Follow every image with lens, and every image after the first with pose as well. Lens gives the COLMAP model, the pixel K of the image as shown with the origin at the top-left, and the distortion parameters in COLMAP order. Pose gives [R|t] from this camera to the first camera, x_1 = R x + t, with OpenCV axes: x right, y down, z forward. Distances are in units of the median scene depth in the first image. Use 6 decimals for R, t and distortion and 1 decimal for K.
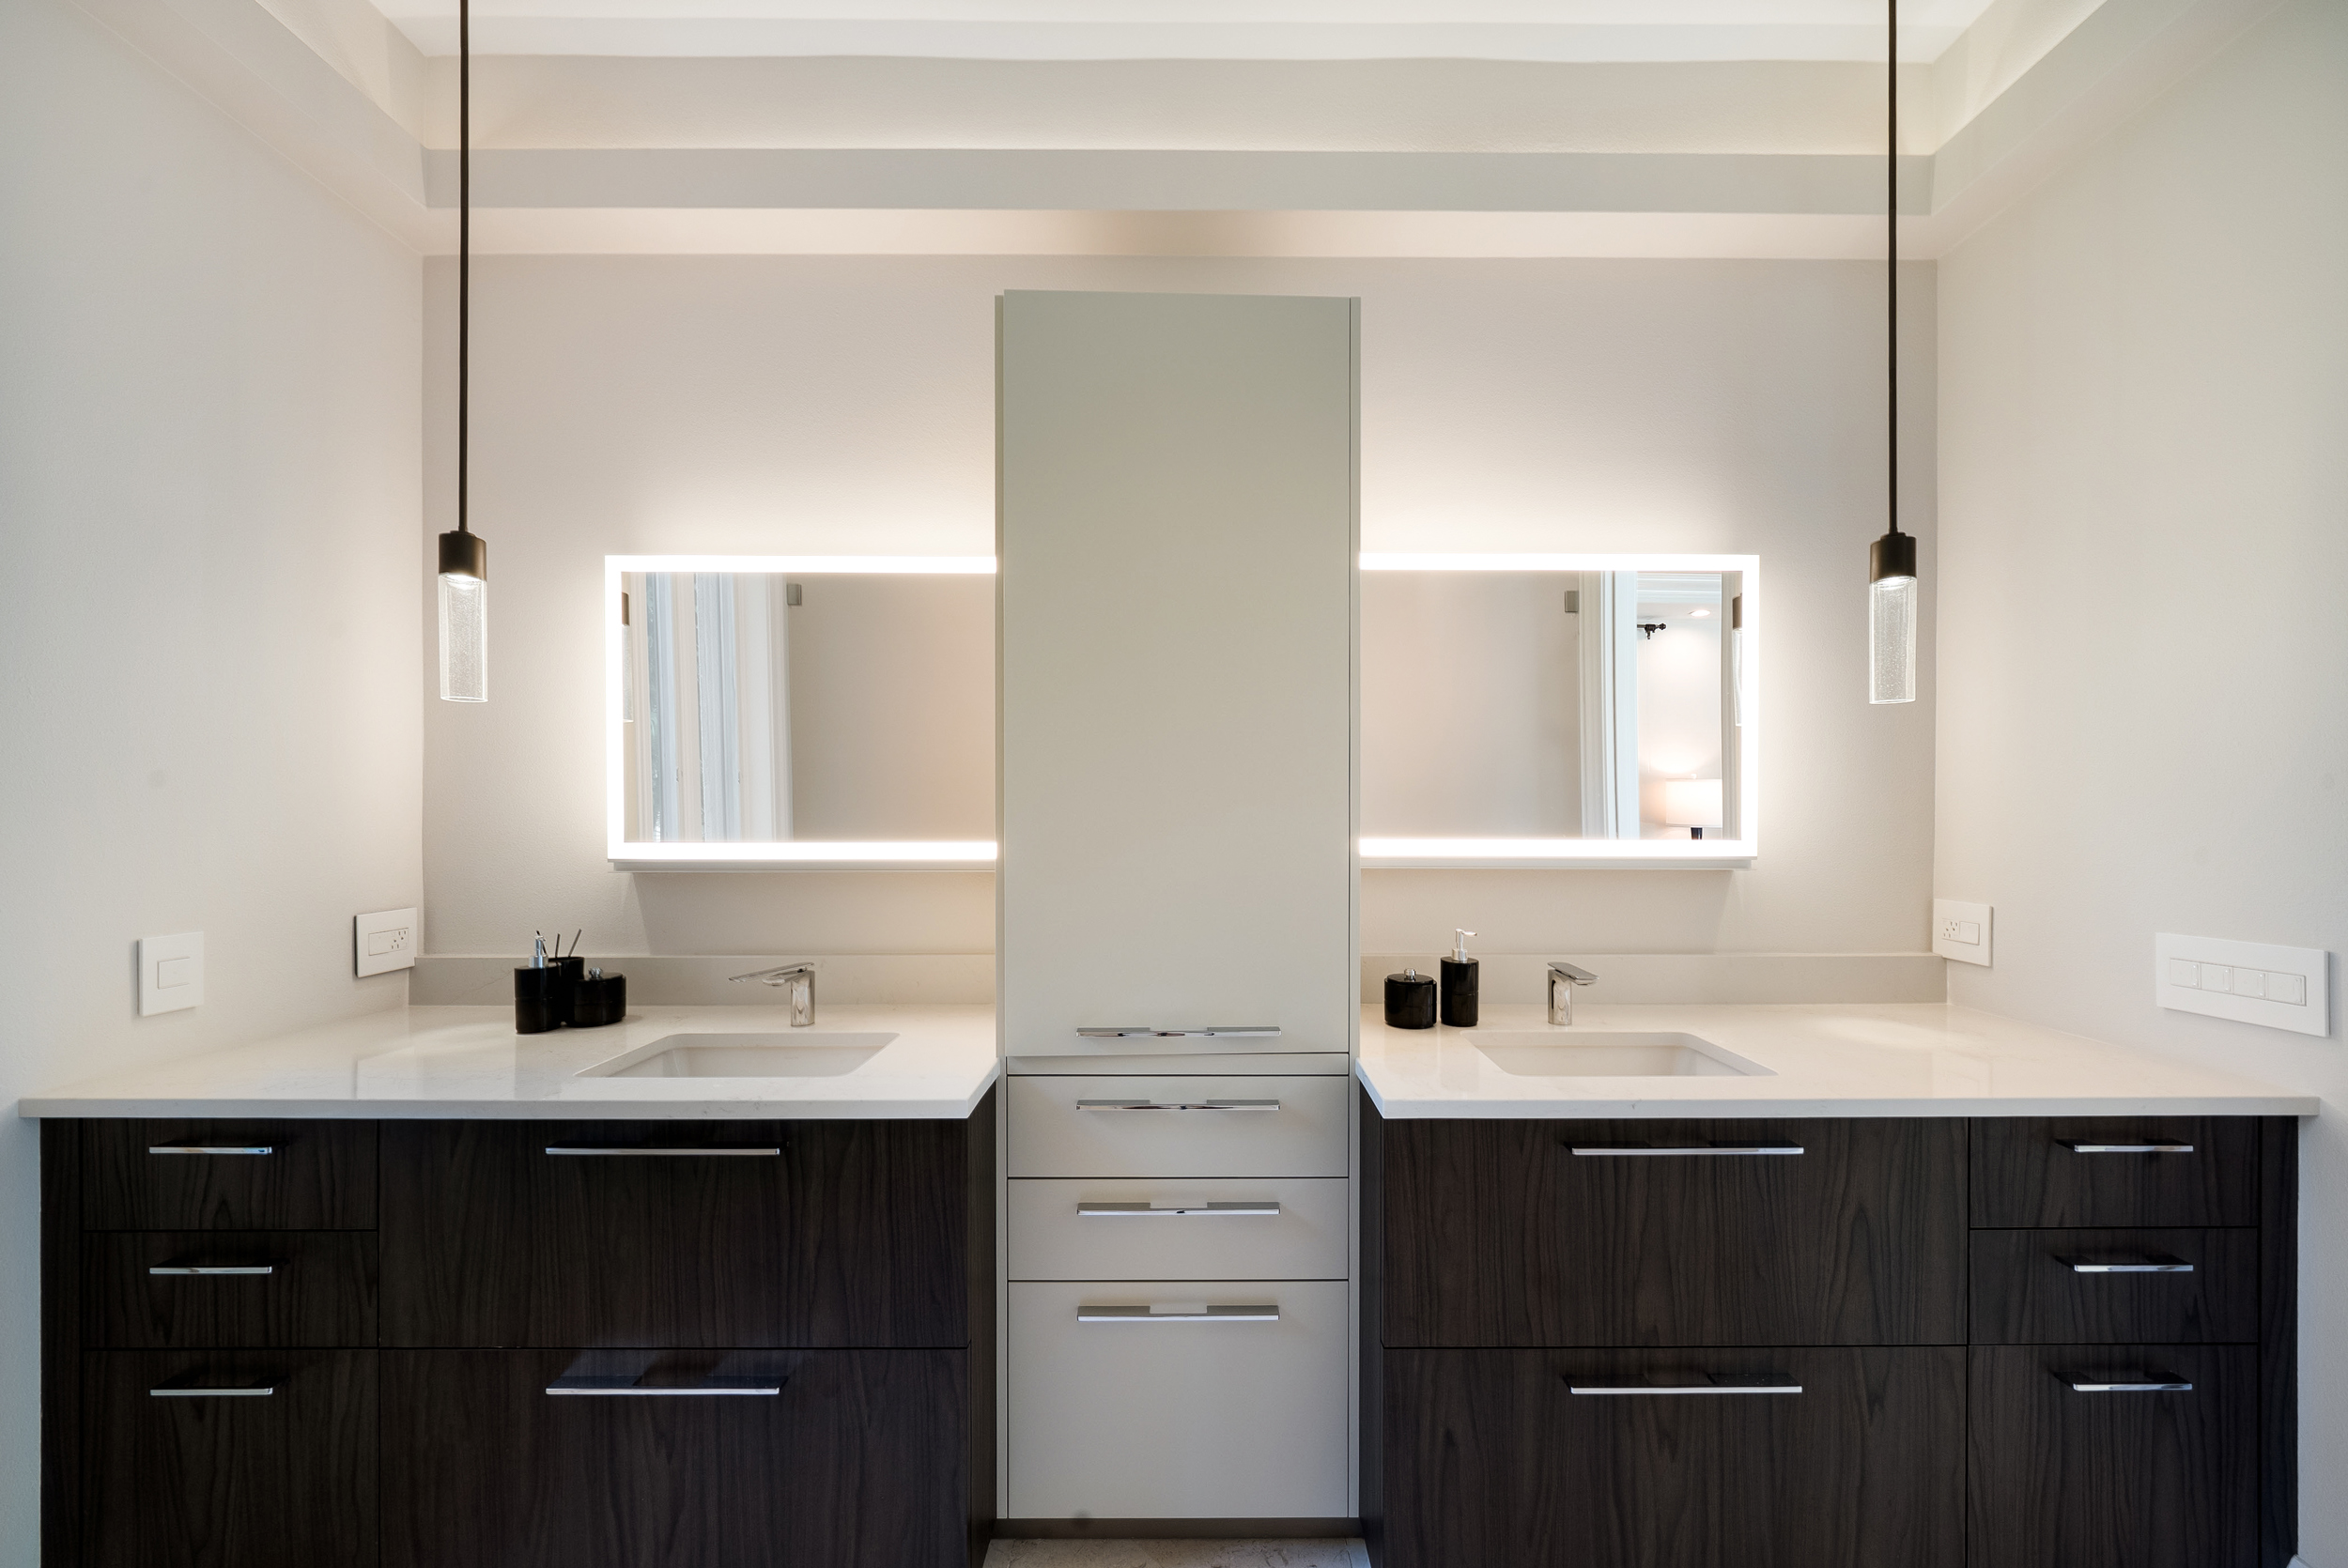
lens RADIAL K [[869.6, 0, 1168.1], [0, 869.6, 796.8], [0, 0, 1]] dist [-0.000256, -0.000019]
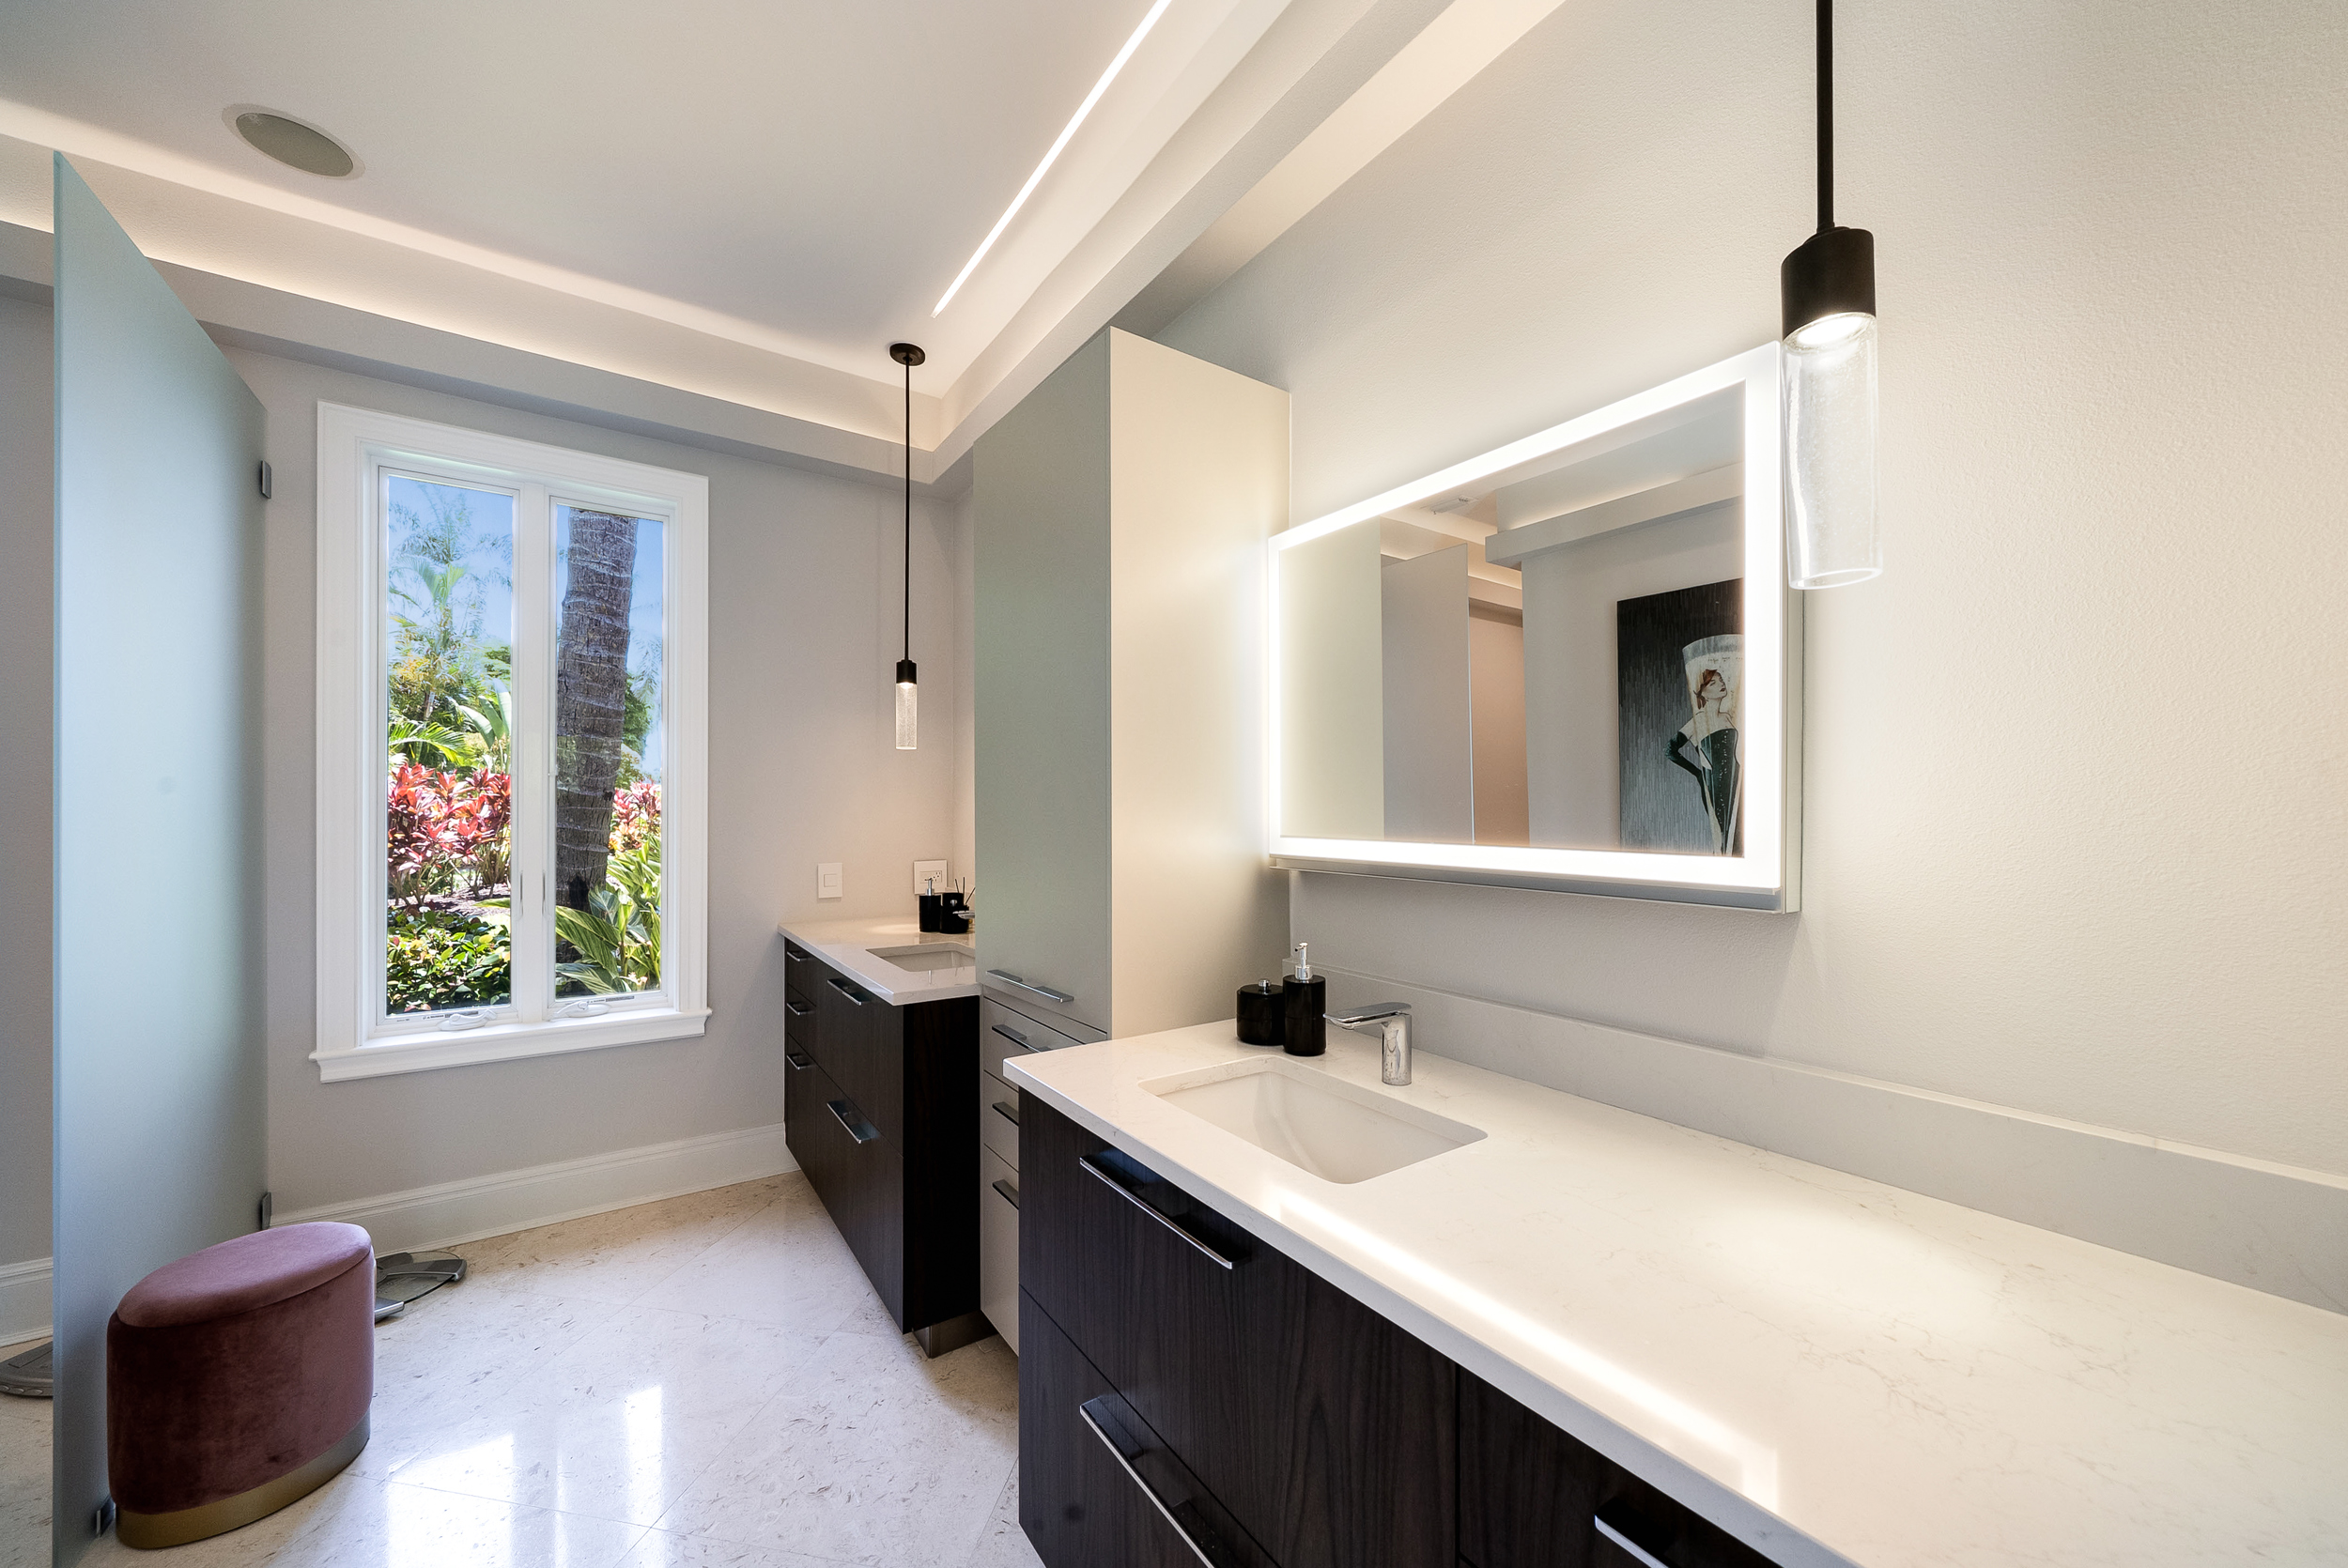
lens RADIAL K [[869.6, 0, 1168.1], [0, 869.6, 796.8], [0, 0, 1]] dist [-0.000256, -0.000019]
pose [[0.547150, -0.010564, -0.836968, 1.292926], [0.007329, 0.999942, -0.007830, 0.011948], [0.837003, -0.001850, 0.547196, 0.536443]]
